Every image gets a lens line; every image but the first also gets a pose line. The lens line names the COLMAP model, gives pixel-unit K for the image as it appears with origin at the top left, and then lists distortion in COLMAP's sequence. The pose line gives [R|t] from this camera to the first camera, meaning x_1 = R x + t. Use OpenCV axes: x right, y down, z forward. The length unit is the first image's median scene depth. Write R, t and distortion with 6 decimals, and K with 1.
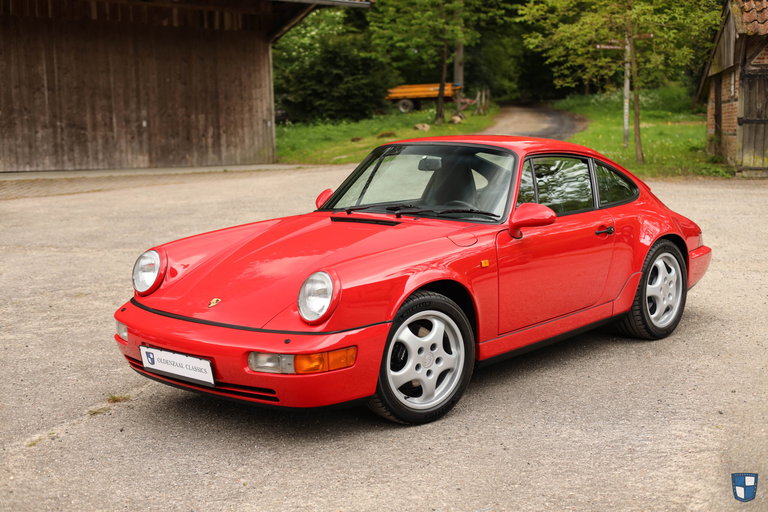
lens RADIAL K [[1062.5, 0, 384.0], [0, 1062.5, 256.0], [0, 0, 1]] dist [-0.019240, -0.093591]
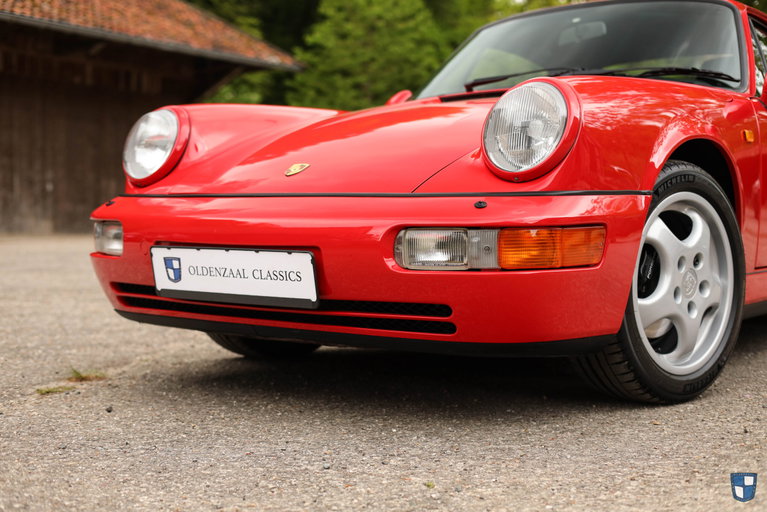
lens RADIAL K [[1061.1, 0, 383.5], [0, 1061.1, 256.0], [0, 0, 1]] dist [-0.019240, -0.093591]
pose [[0.994802, 0.022724, 0.099261, -0.169129], [-0.012015, 0.994167, -0.107179, 0.144149], [-0.101118, 0.105430, 0.989272, 0.474240]]
